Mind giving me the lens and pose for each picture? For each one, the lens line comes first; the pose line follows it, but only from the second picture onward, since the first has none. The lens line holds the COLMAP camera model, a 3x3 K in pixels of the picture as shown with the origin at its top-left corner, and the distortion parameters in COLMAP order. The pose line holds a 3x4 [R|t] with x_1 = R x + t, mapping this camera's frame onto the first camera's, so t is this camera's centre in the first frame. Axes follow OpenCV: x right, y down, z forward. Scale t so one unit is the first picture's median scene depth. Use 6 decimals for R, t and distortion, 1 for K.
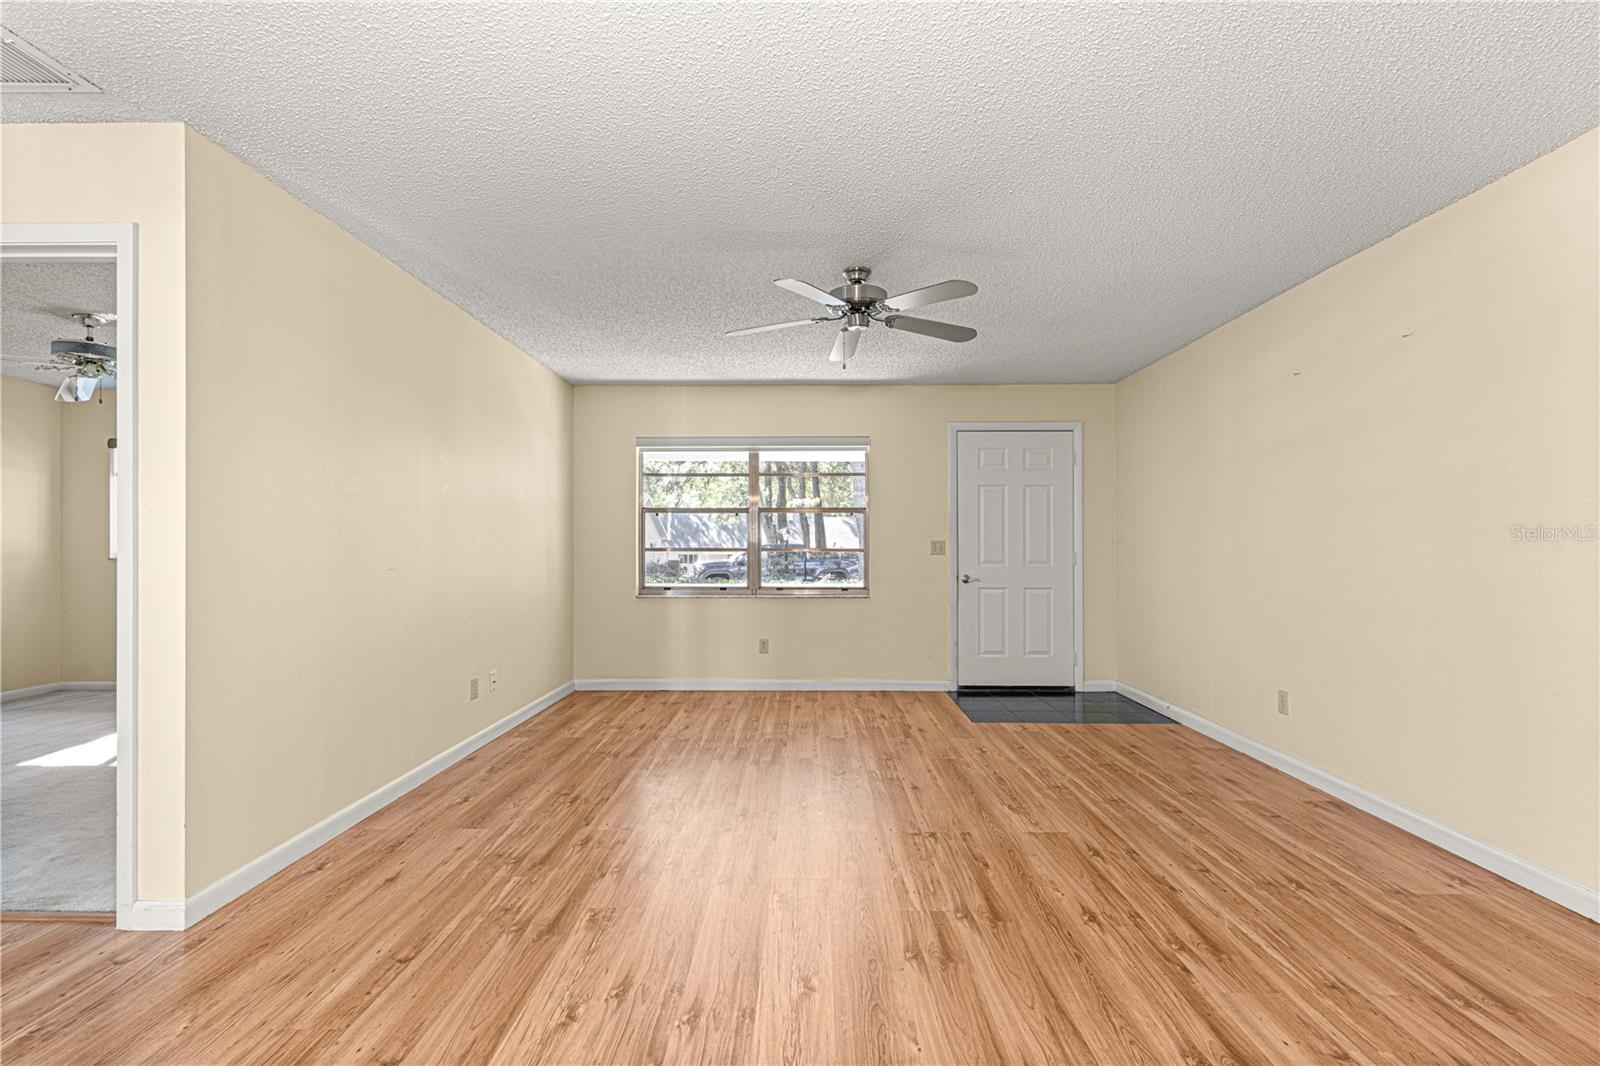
lens RADIAL K [[716.5, 0, 806.6], [0, 716.5, 539.4], [0, 0, 1]] dist [0.011494, -0.003041]
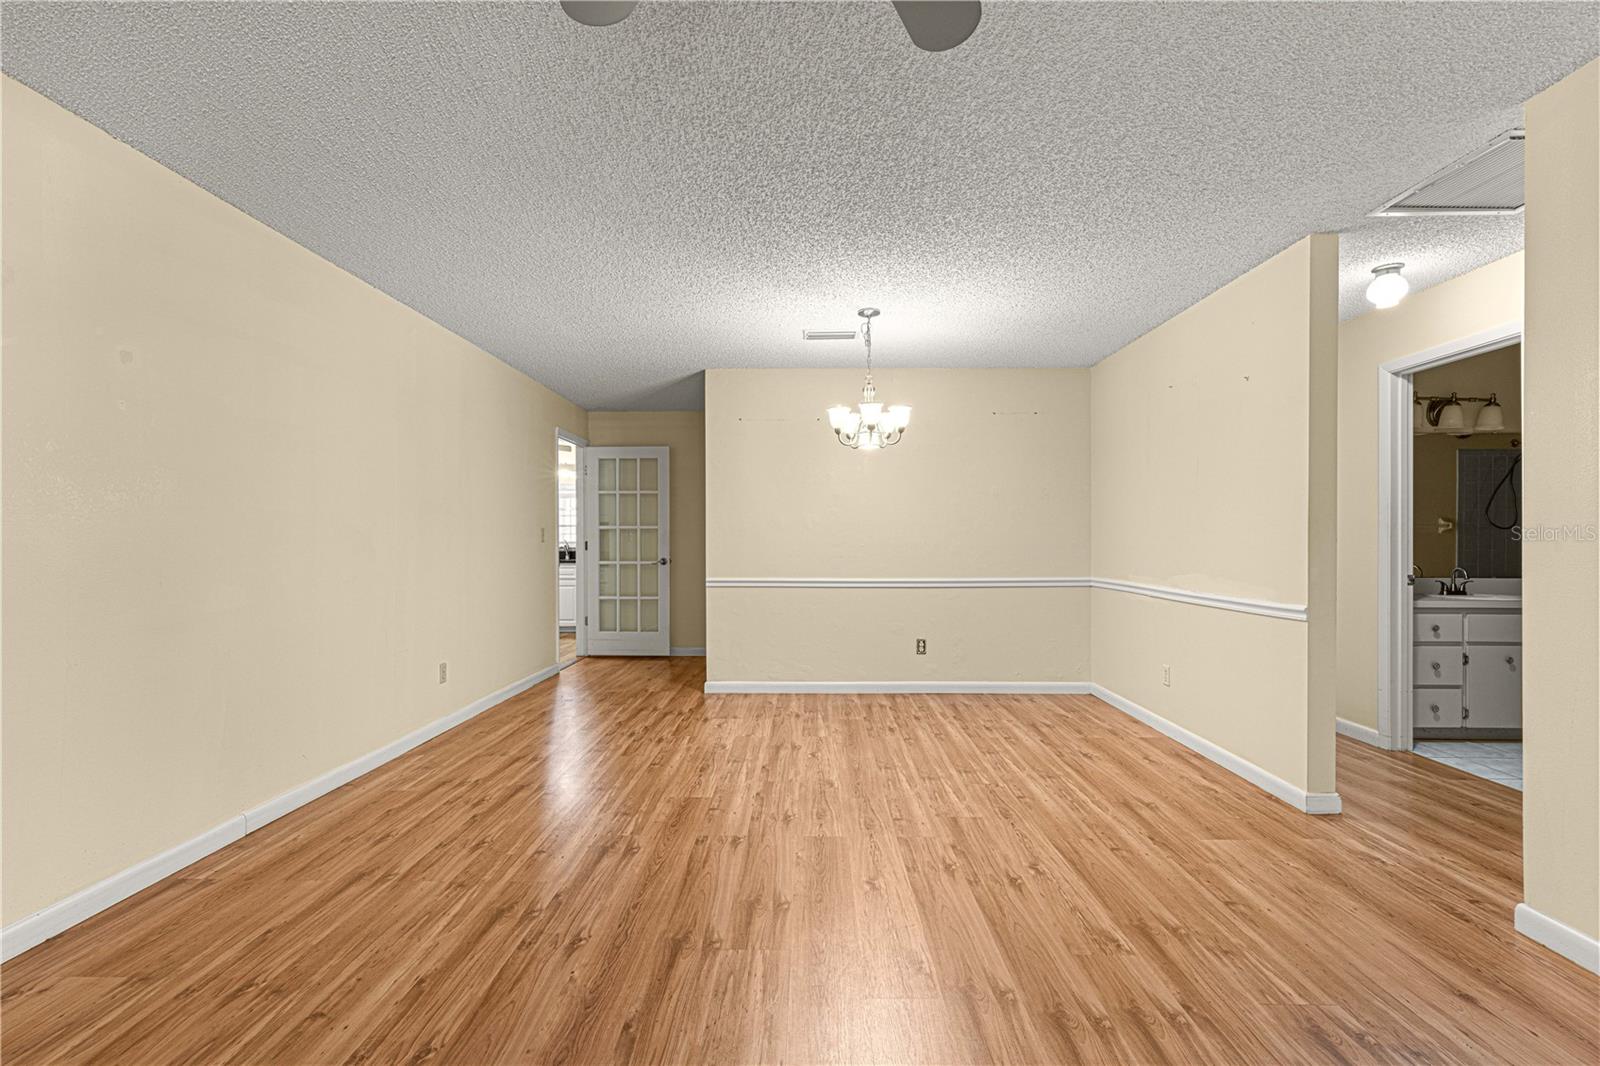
lens RADIAL K [[716.5, 0, 800.5], [0, 716.5, 534.8], [0, 0, 1]] dist [0.011494, -0.003041]
pose [[-0.999967, 0.001842, 0.007927, 0.084603], [0.001710, 0.999860, -0.016617, 0.014897], [-0.007956, -0.016603, -0.999831, 1.650558]]
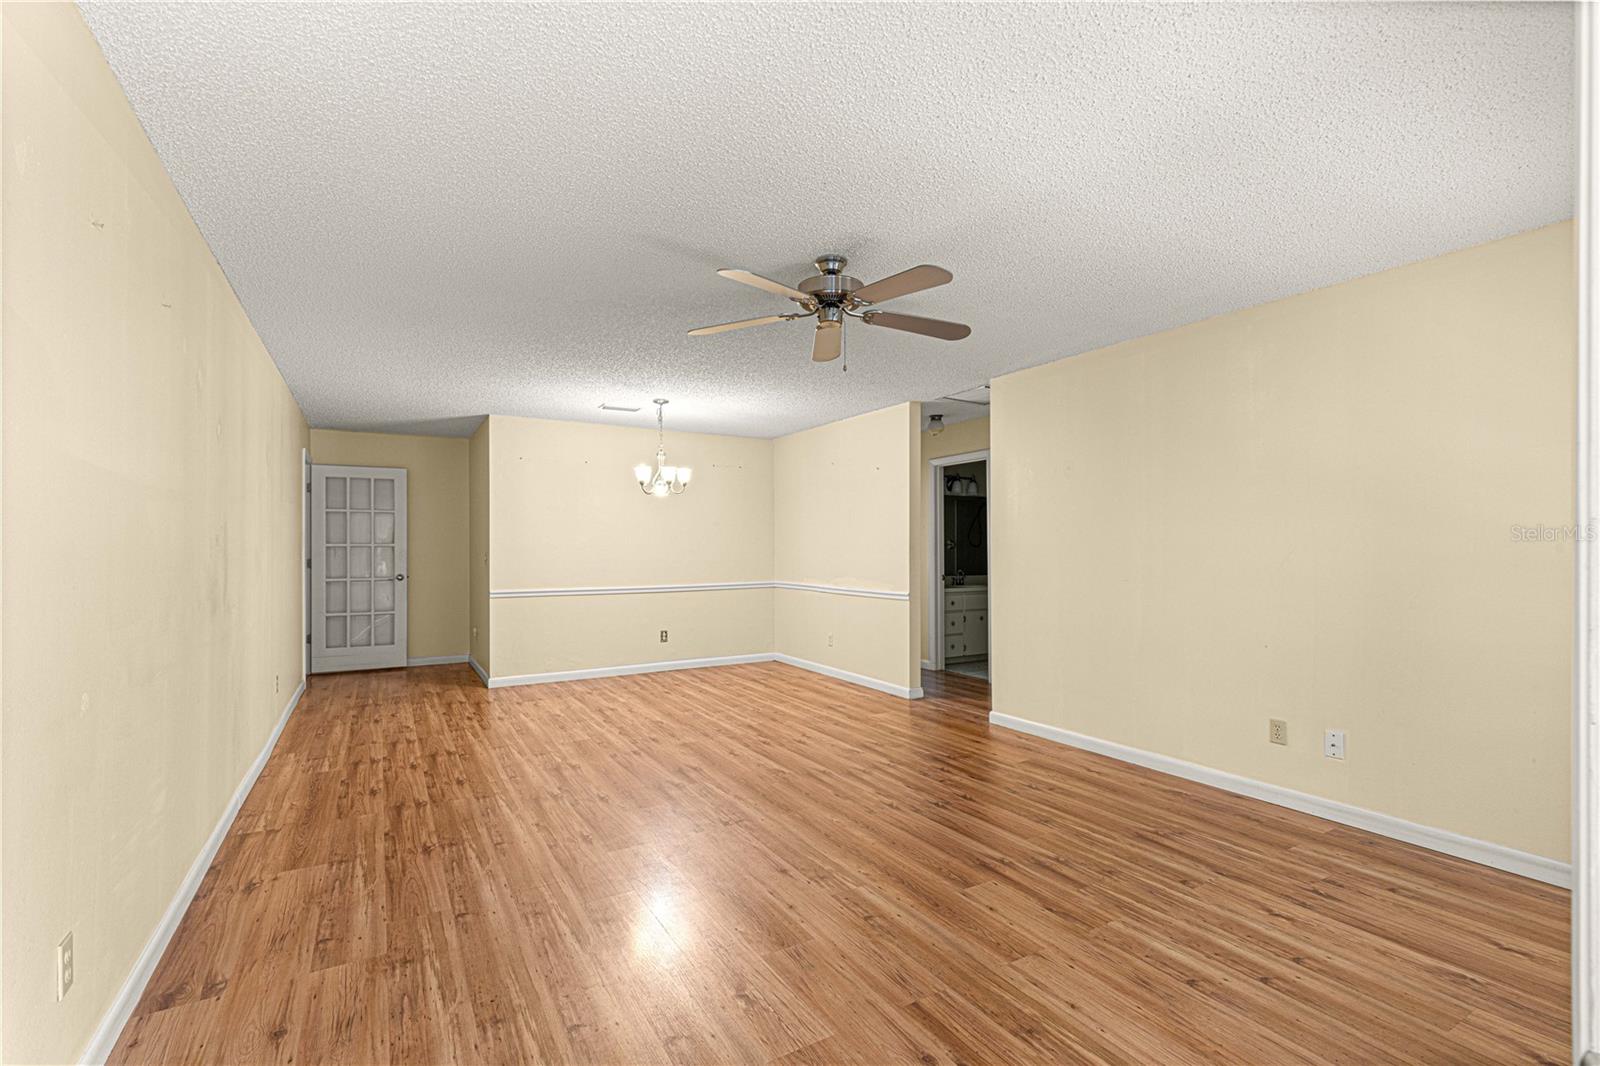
lens RADIAL K [[716.5, 0, 802.3], [0, 716.5, 524.7], [0, 0, 1]] dist [0.011494, -0.003041]
pose [[-0.858479, -0.012160, -0.512704, 0.720764], [0.008690, 0.999230, -0.038251, -0.016910], [0.512775, -0.037293, -0.857713, 2.244668]]
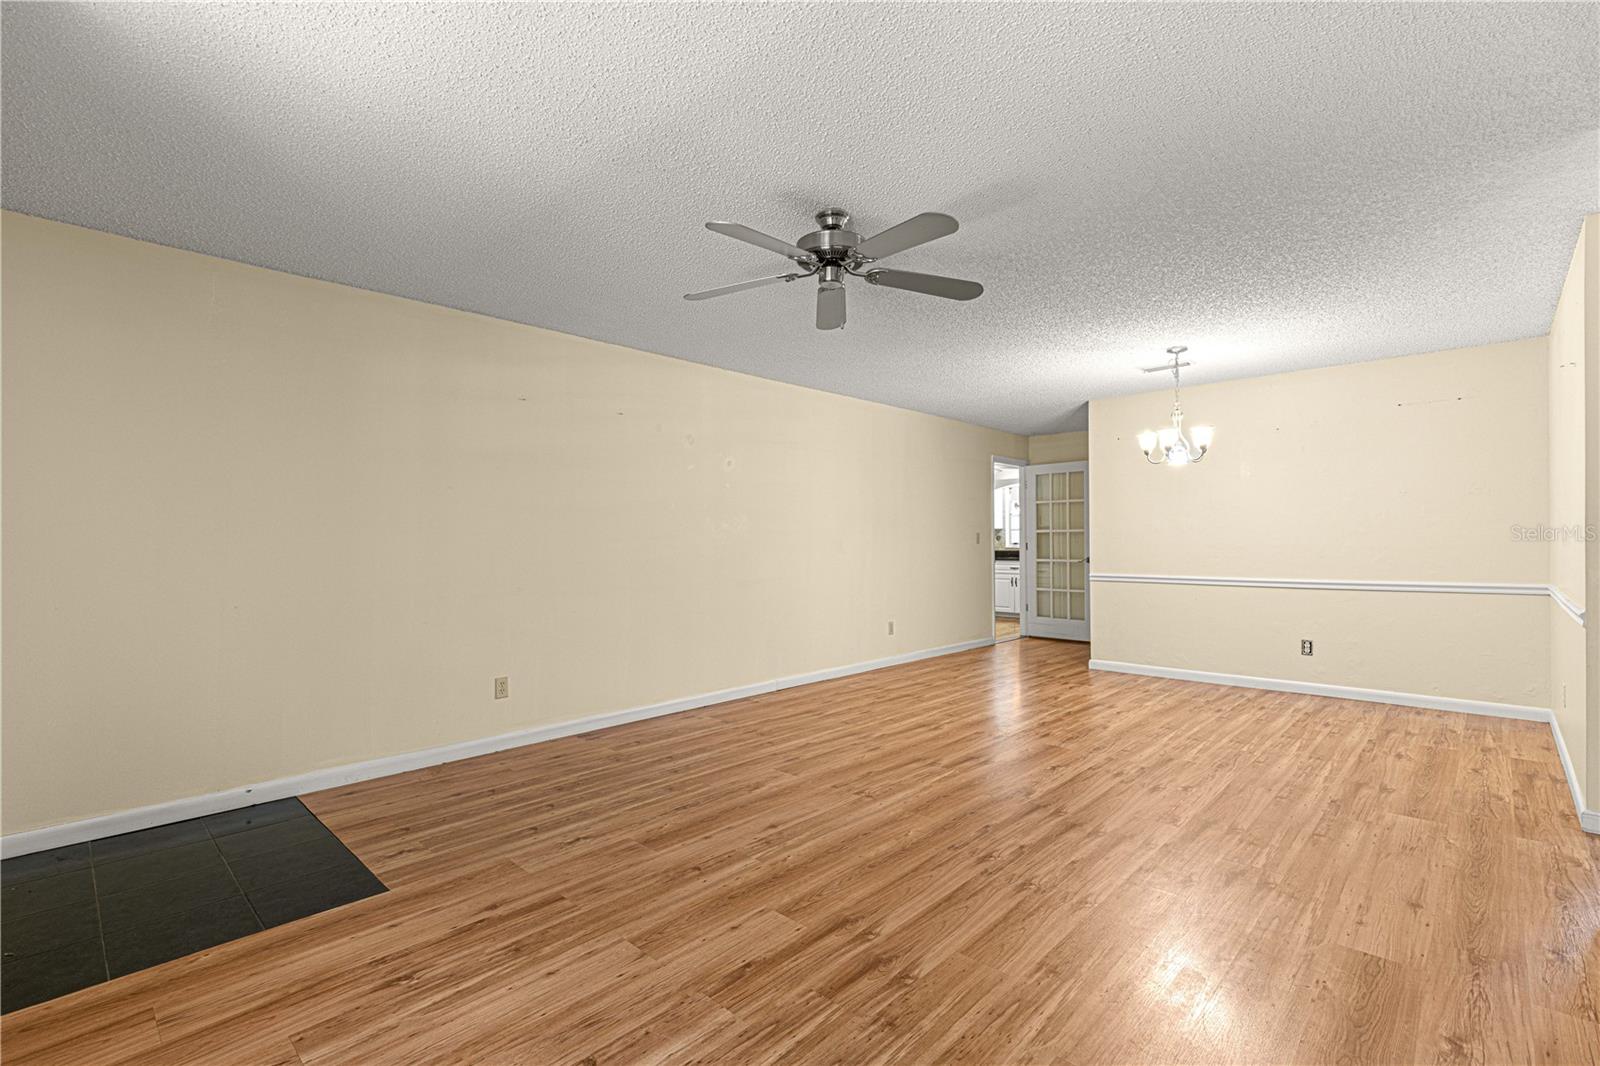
lens RADIAL K [[716.5, 0, 796.9], [0, 716.5, 529.8], [0, 0, 1]] dist [0.011494, -0.003041]
pose [[-0.725258, 0.017317, 0.688260, -0.613423], [0.000468, 0.999696, -0.024660, 0.014370], [-0.688477, -0.017563, -0.725045, 2.103273]]
